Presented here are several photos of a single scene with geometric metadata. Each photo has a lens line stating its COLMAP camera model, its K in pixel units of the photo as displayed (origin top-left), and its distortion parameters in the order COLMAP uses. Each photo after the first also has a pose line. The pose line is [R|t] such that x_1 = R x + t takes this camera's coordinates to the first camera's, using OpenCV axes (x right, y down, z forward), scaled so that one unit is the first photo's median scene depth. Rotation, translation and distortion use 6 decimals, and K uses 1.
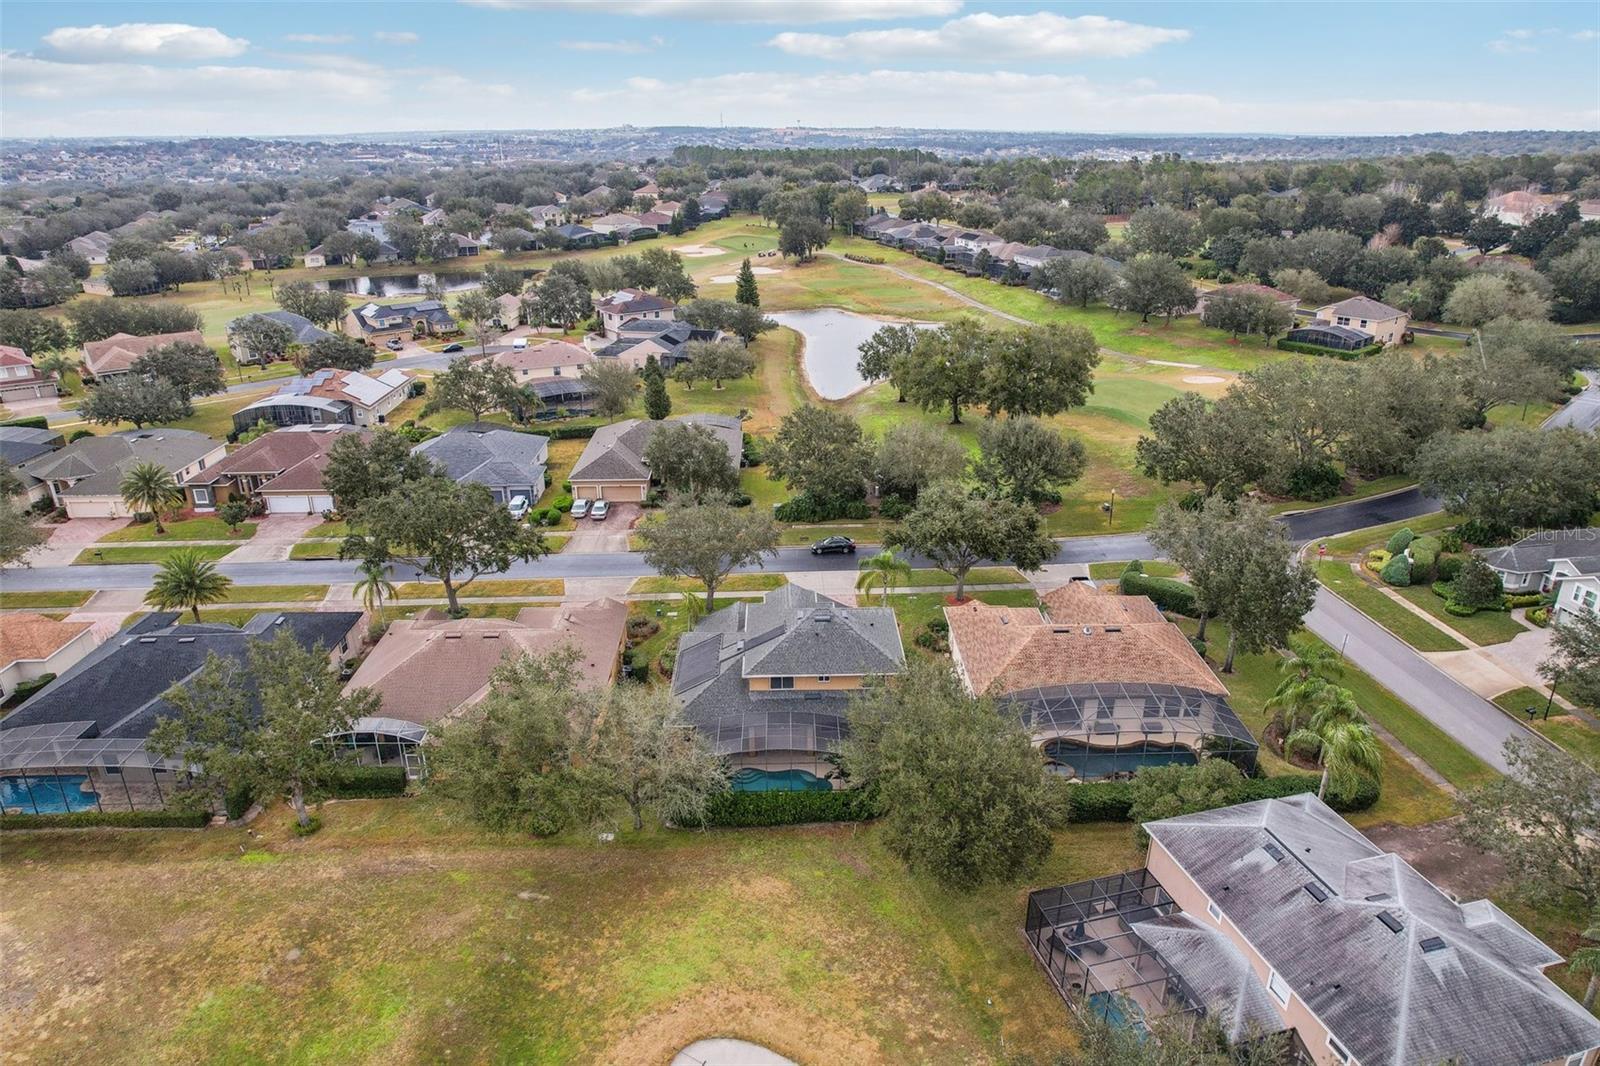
lens RADIAL K [[1030.8, 0, 802.6], [0, 1030.8, 535.4], [0, 0, 1]] dist [-0.085356, 0.074007]
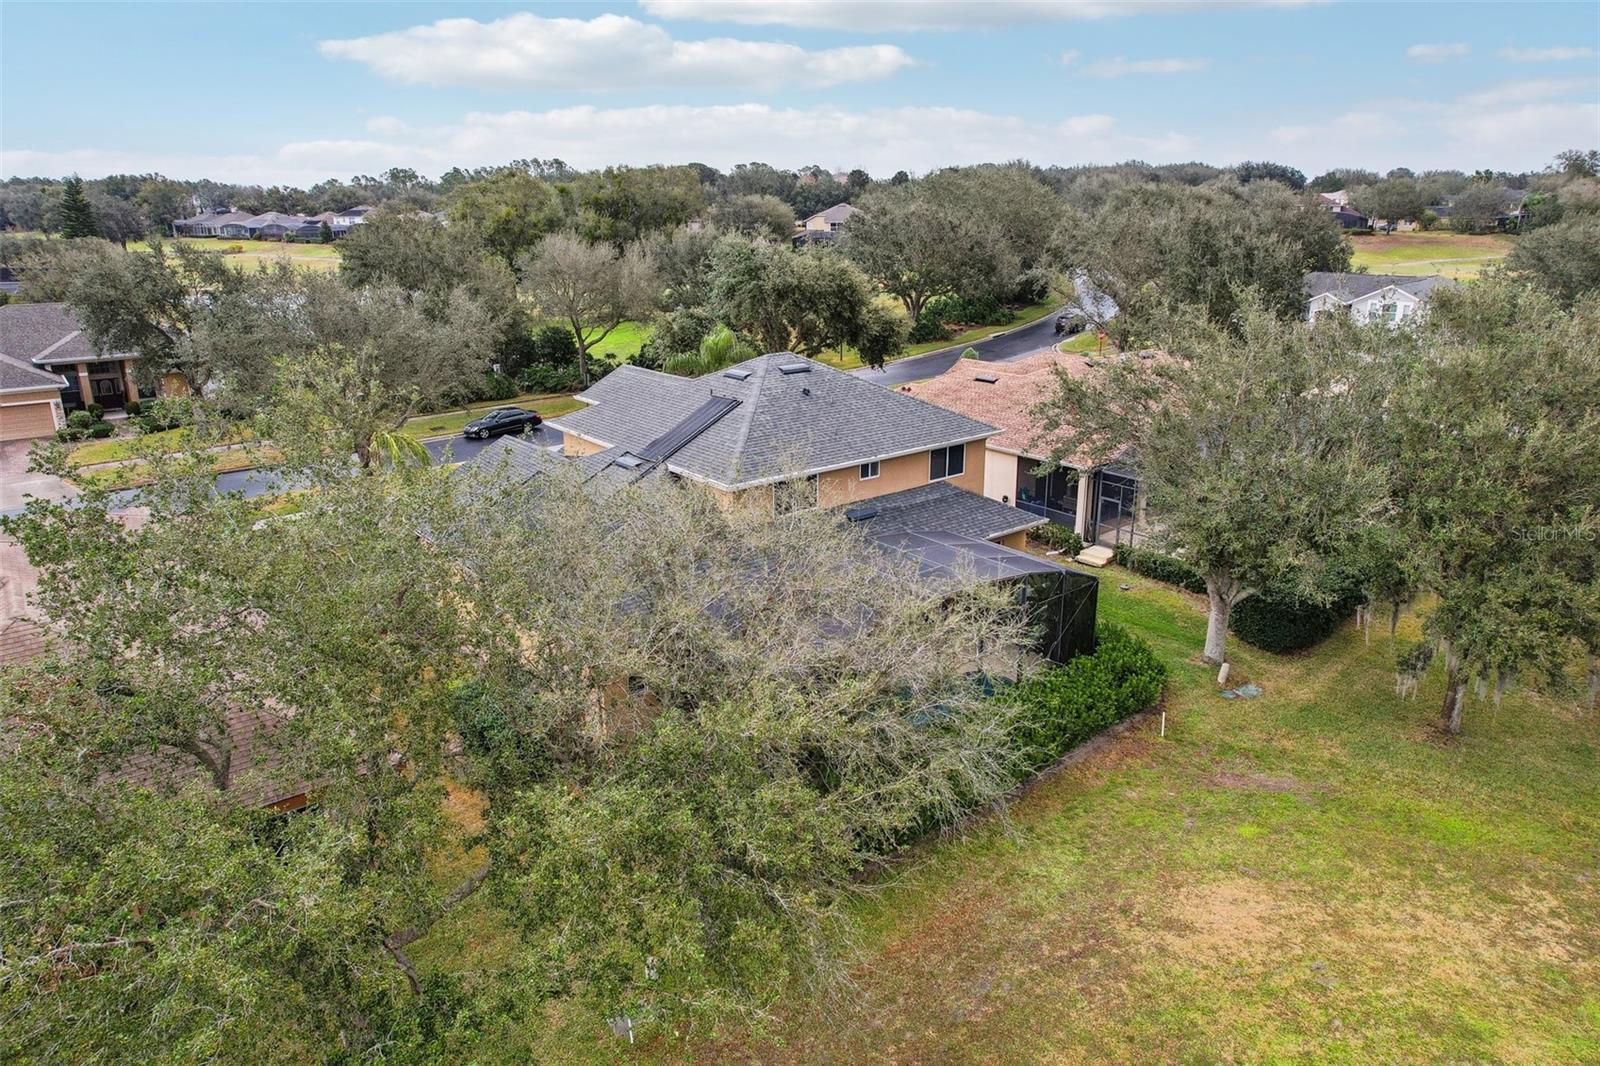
lens RADIAL K [[1030.8, 0, 802.6], [0, 1030.8, 535.4], [0, 0, 1]] dist [-0.085356, 0.074007]
pose [[0.792778, -0.187845, 0.579842, -0.097293], [0.226362, 0.974024, 0.006054, 0.058240], [-0.565918, 0.126455, 0.814706, 0.243155]]
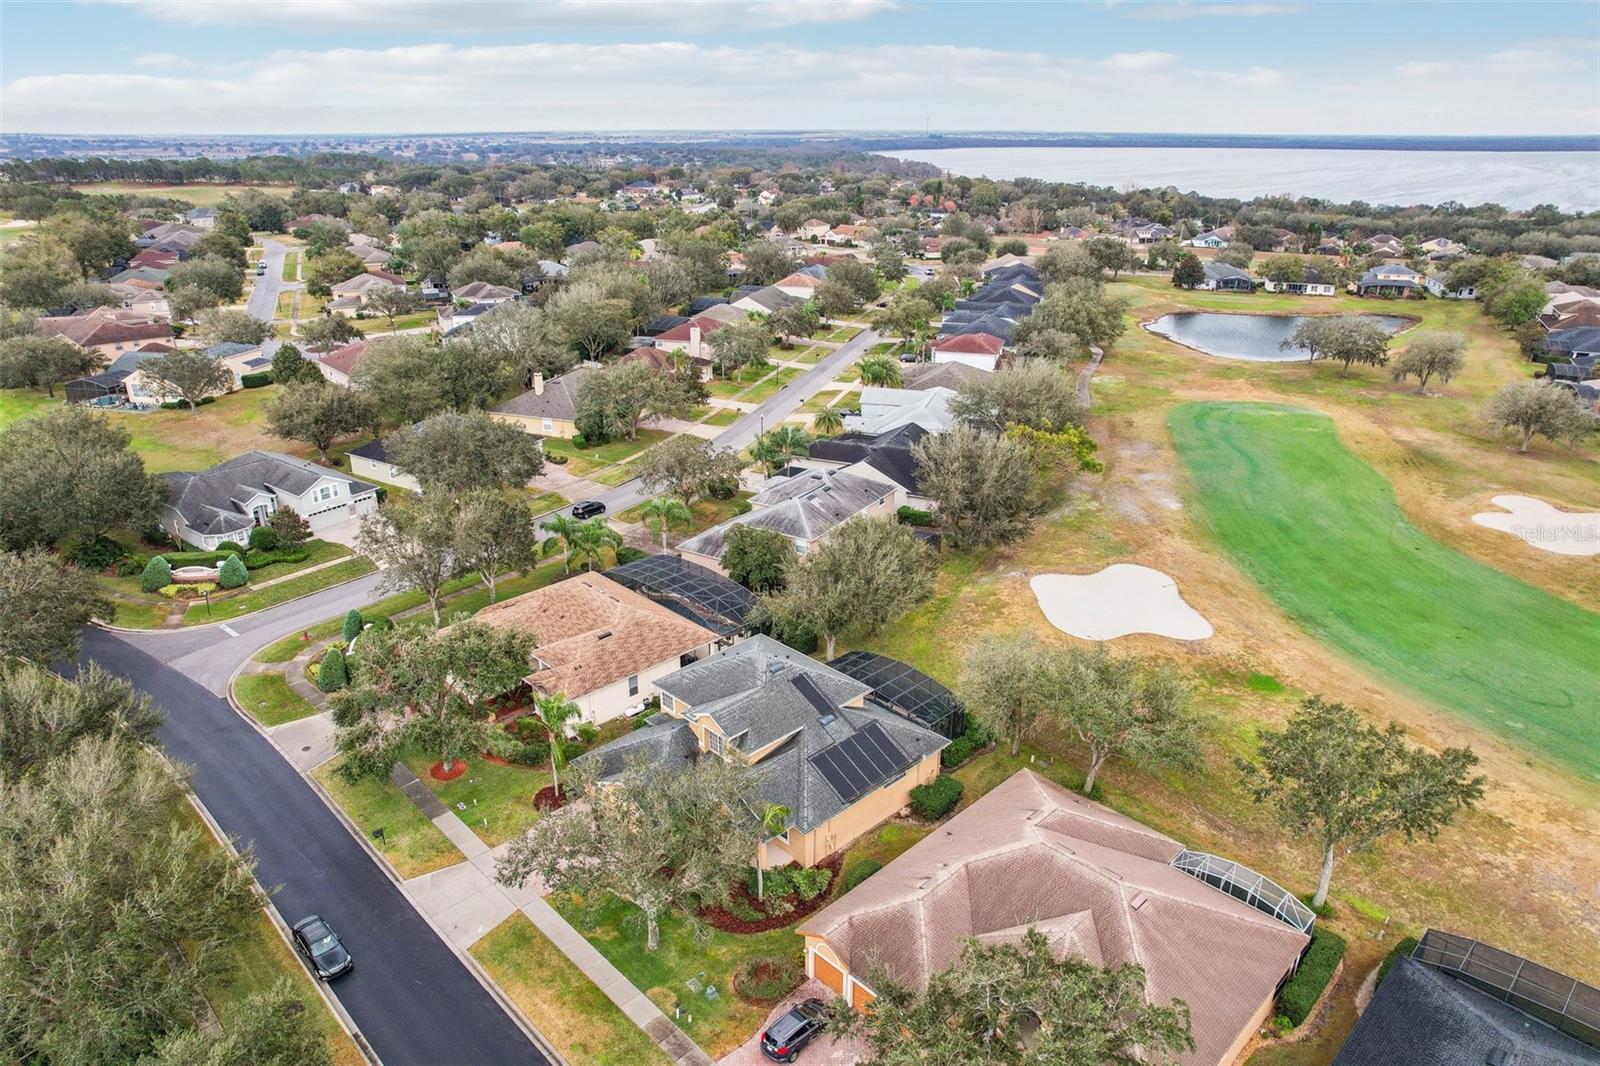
lens RADIAL K [[1030.8, 0, 802.6], [0, 1030.8, 535.4], [0, 0, 1]] dist [-0.085356, 0.074007]
pose [[-0.696553, -0.261834, 0.668025, -0.229590], [0.267313, 0.769311, 0.580262, -0.208166], [-0.665851, 0.582755, -0.465875, 0.520195]]
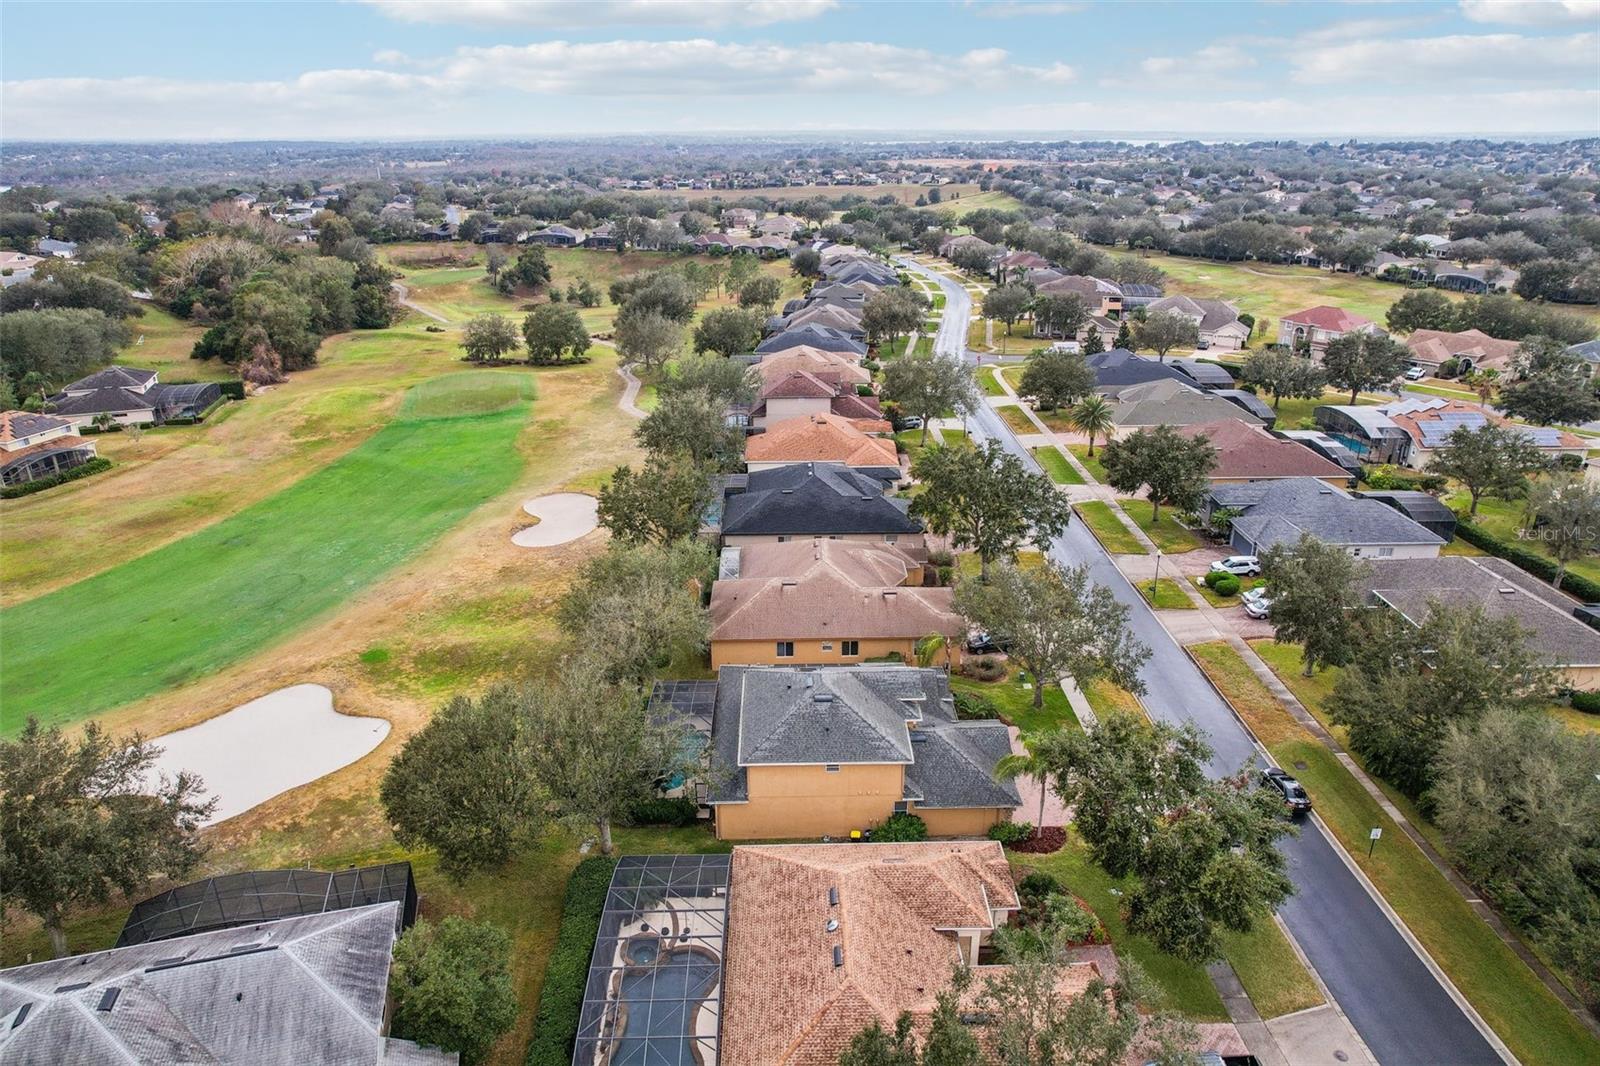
lens RADIAL K [[1030.8, 0, 802.6], [0, 1030.8, 535.4], [0, 0, 1]] dist [-0.085356, 0.074007]
pose [[-0.000947, 0.377723, -0.925918, 0.298270], [-0.361974, 0.863001, 0.352426, -0.127821], [0.932188, 0.335492, 0.135909, 0.322069]]
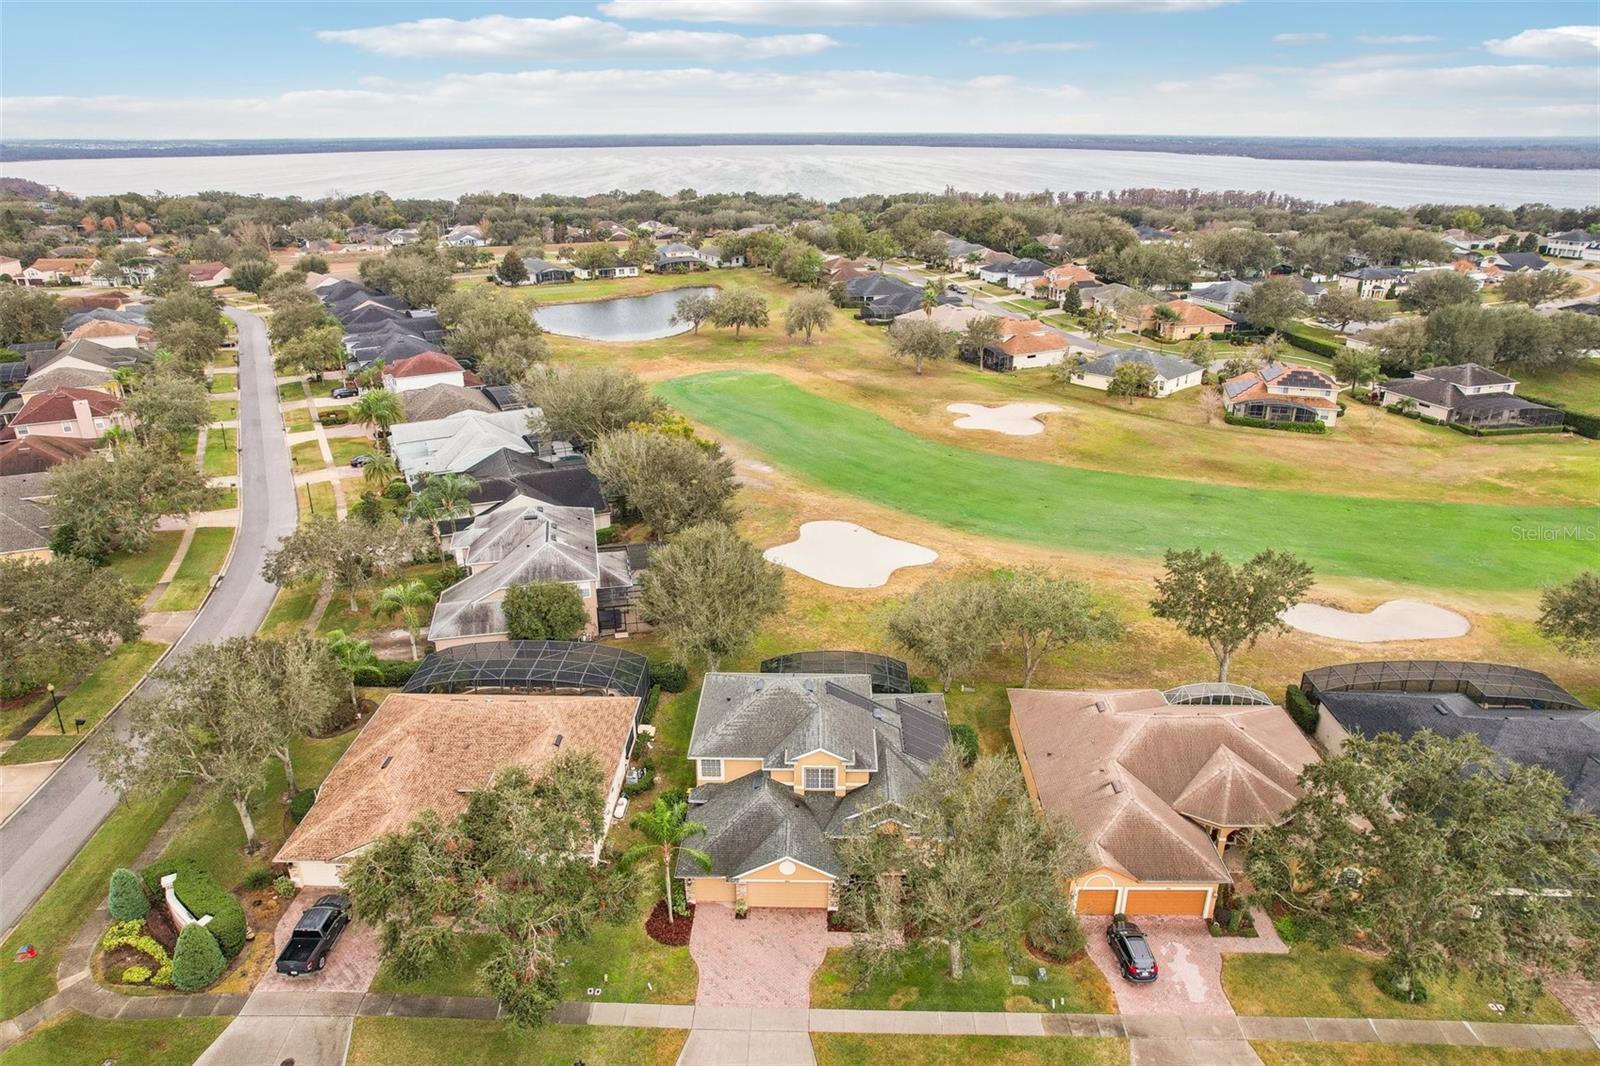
lens RADIAL K [[1020.9, 0, 804.5], [0, 1020.9, 533.8], [0, 0, 1]] dist [-0.083482, 0.070955]
pose [[-0.999475, -0.004689, 0.032049, -0.008360], [0.018599, 0.727007, 0.686378, -0.239497], [-0.026518, 0.686614, -0.726538, 0.598609]]
